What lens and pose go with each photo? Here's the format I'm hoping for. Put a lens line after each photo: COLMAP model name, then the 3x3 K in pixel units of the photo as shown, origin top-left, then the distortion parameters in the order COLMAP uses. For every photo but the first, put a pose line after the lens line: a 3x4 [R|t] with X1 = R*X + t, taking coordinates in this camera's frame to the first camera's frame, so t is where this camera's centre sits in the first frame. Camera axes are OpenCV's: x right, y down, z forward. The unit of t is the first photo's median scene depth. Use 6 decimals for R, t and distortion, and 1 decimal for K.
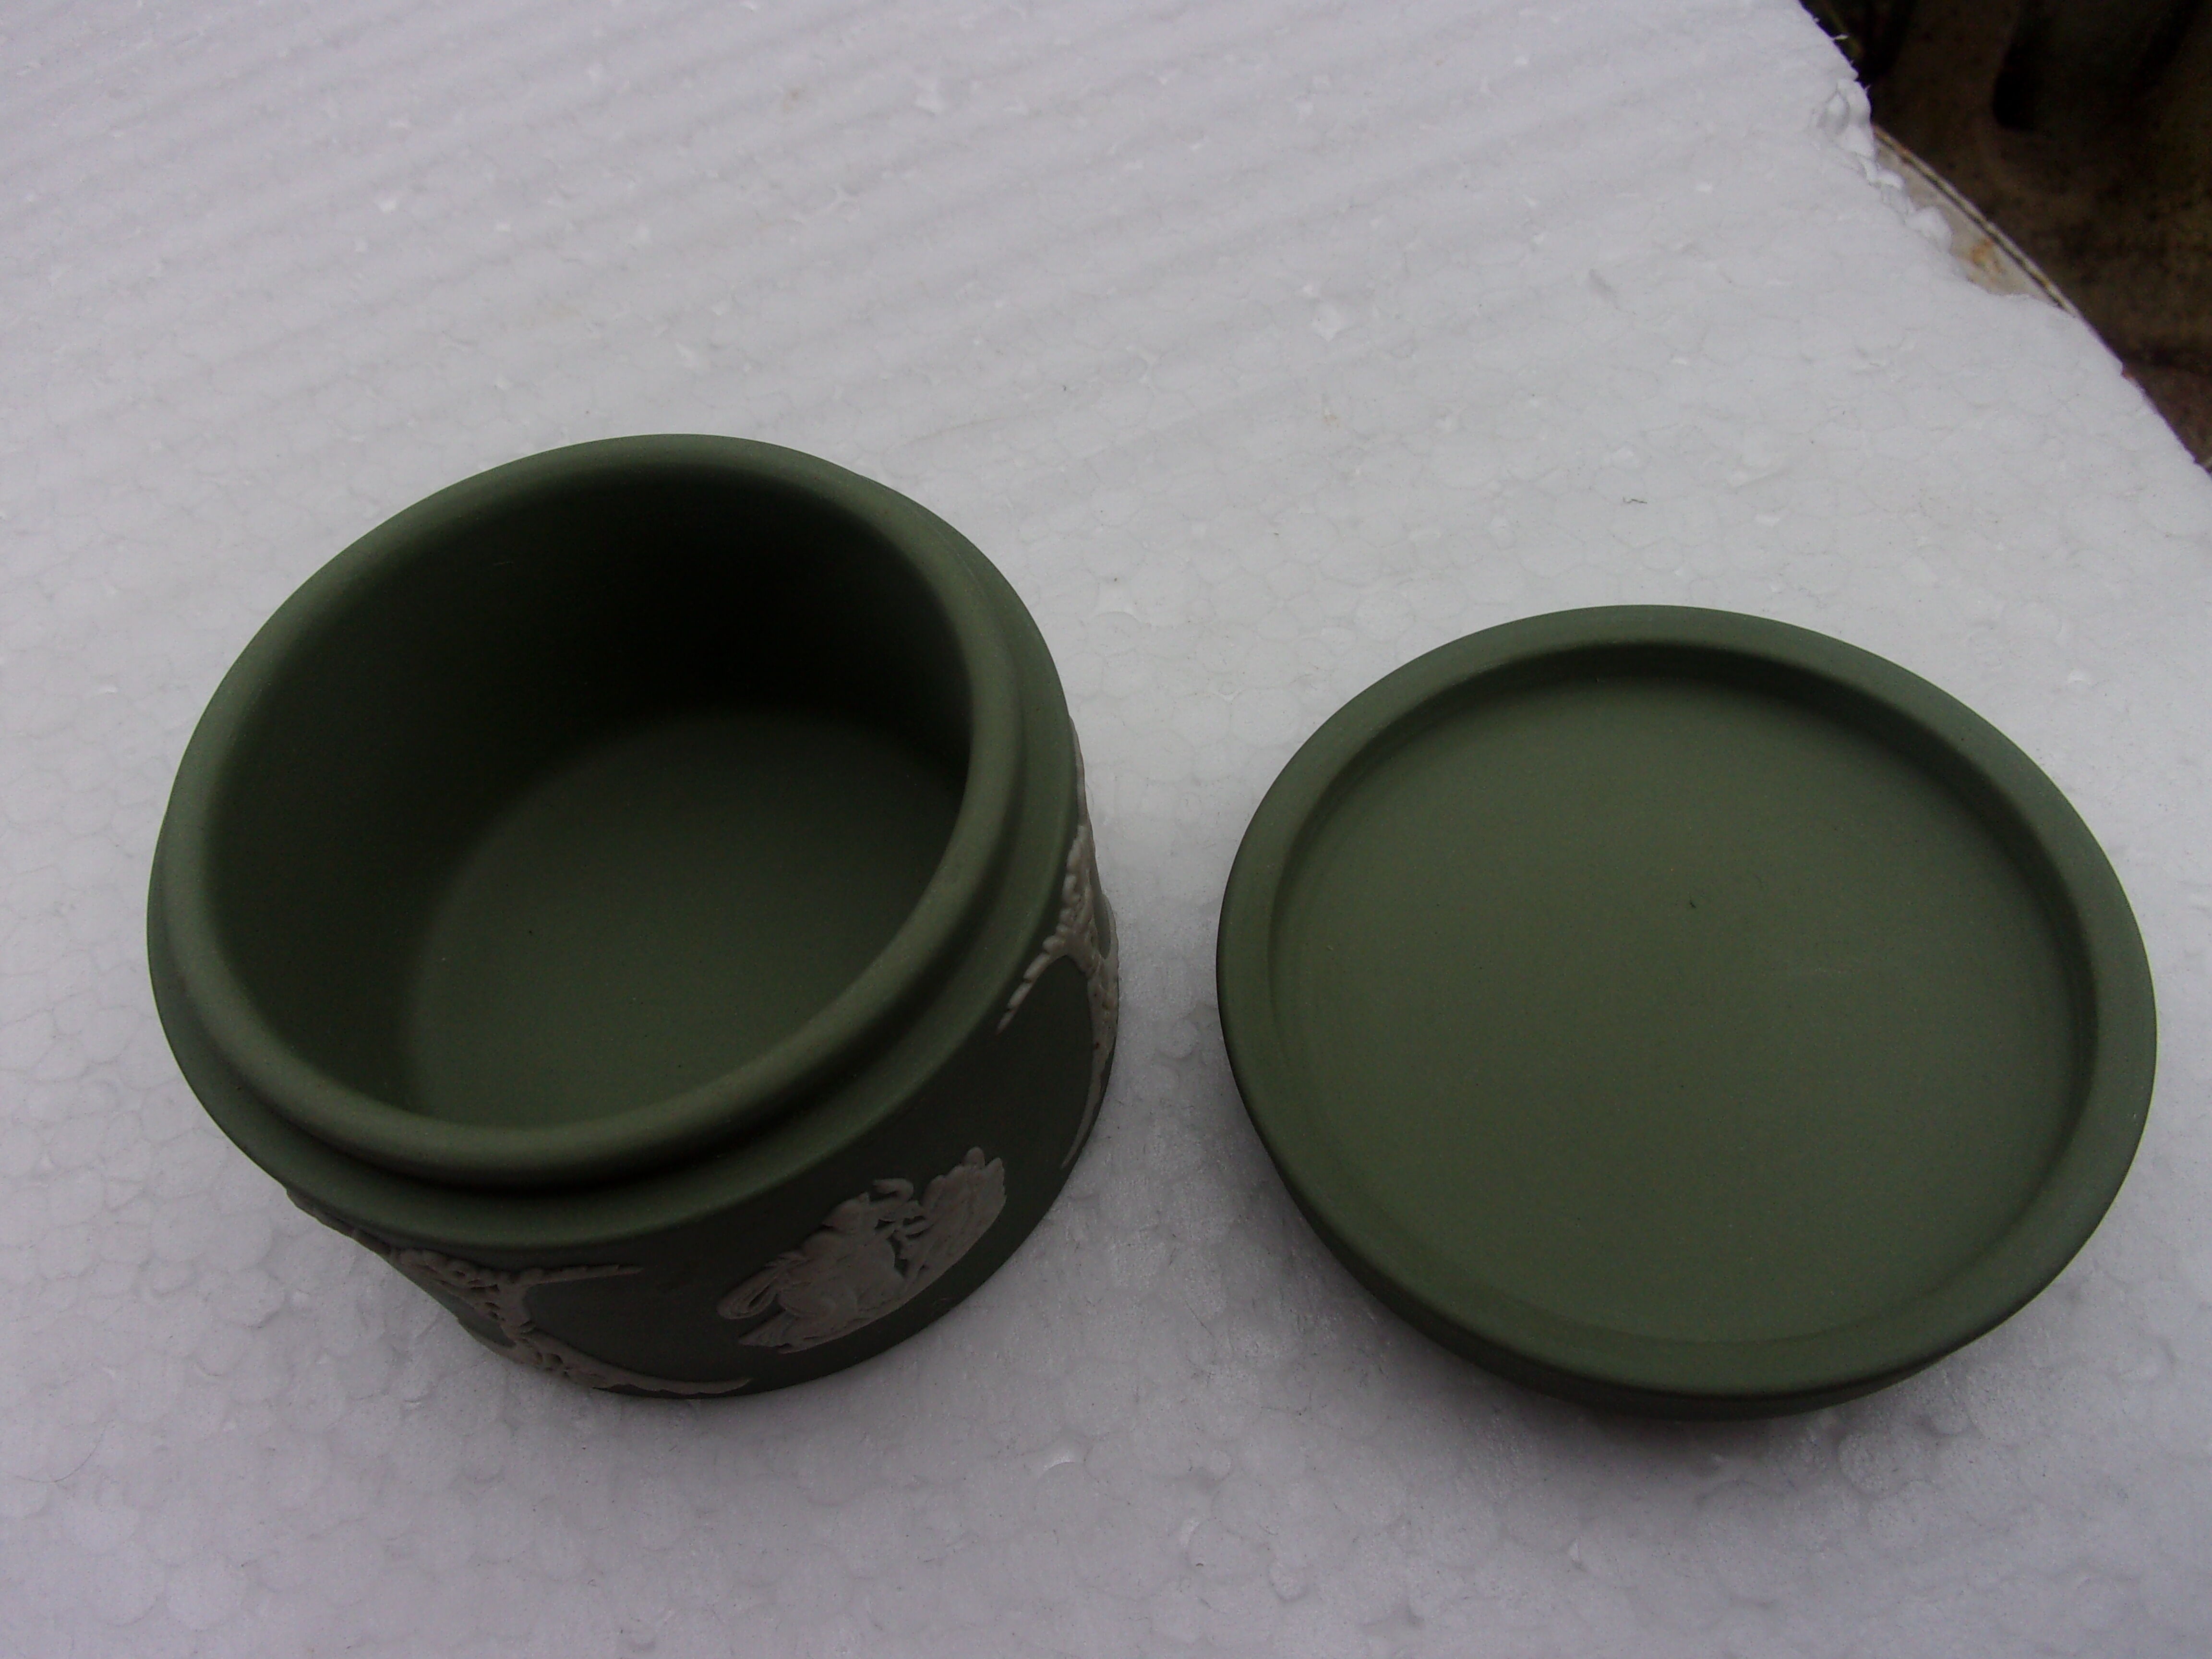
lens RADIAL K [[1850.2, 0, 1106.0], [0, 1850.2, 830.7], [0, 0, 1]] dist [0.018612, -0.054454]
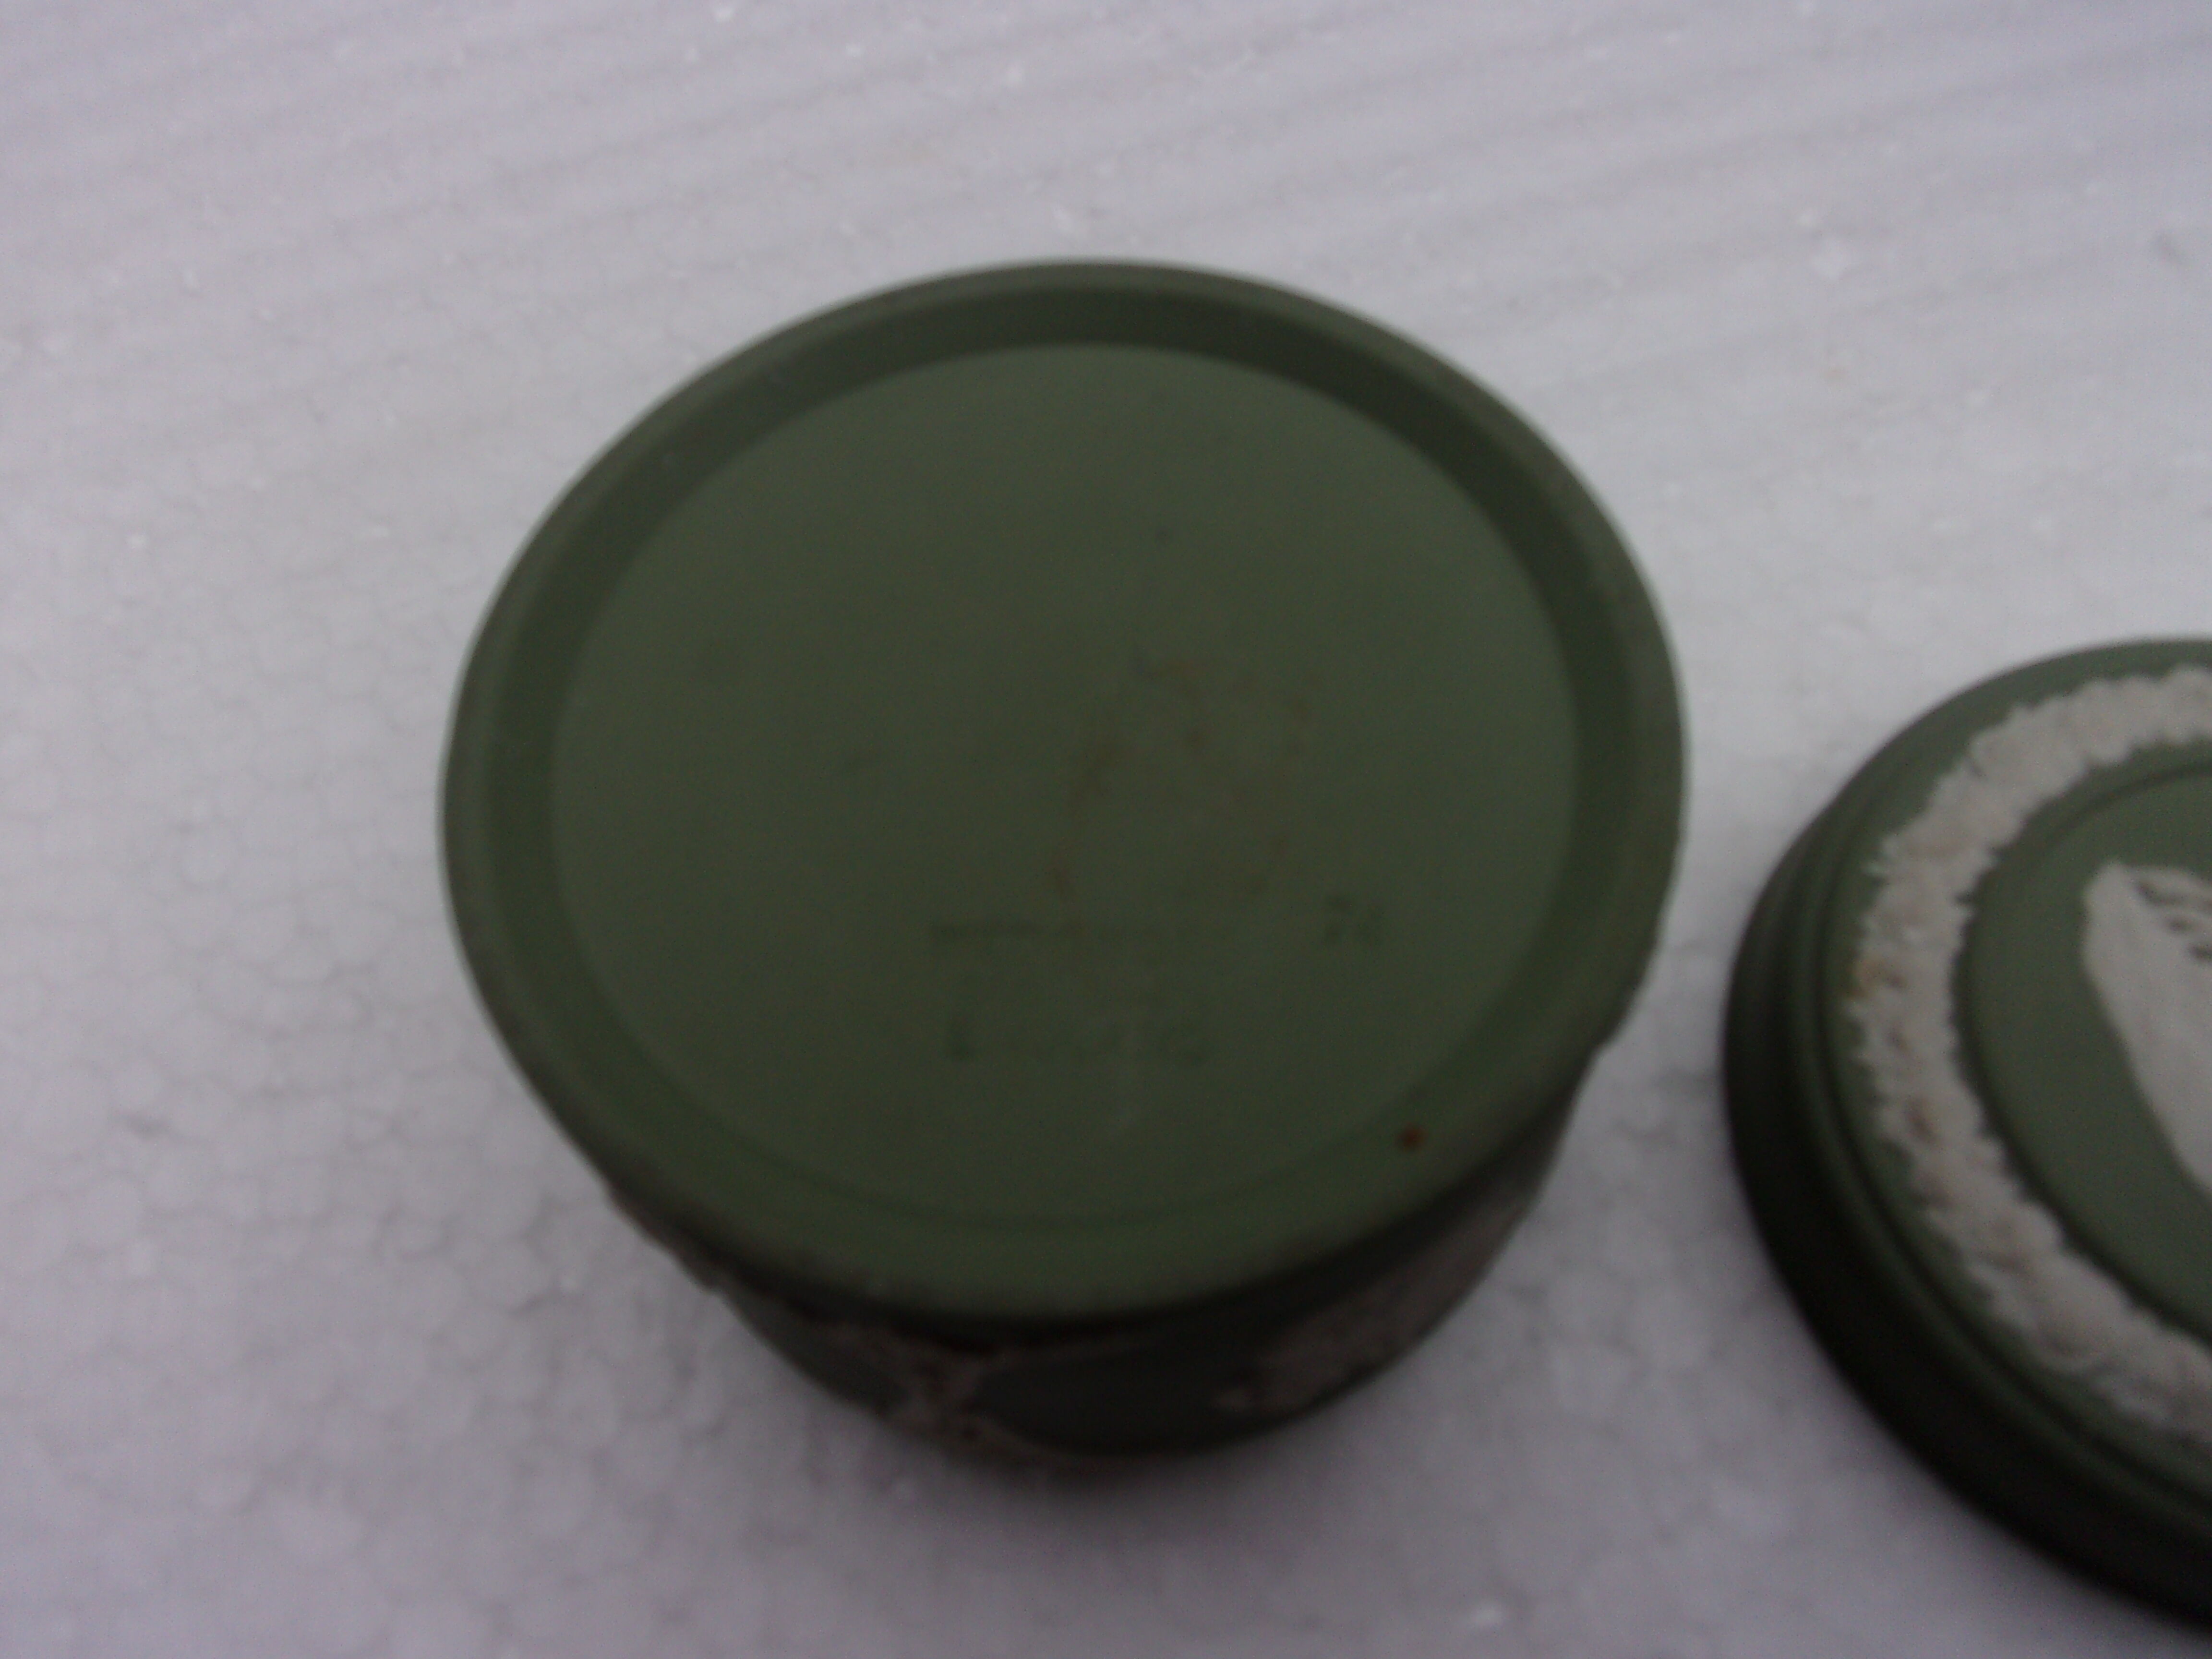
lens RADIAL K [[1850.2, 0, 1093.8], [0, 1850.2, 836.3], [0, 0, 1]] dist [0.018612, -0.054454]
pose [[0.991609, 0.121248, -0.044837, -0.151226], [-0.119541, 0.992063, 0.038988, -0.008324], [0.049208, -0.033301, 0.998233, 0.145234]]
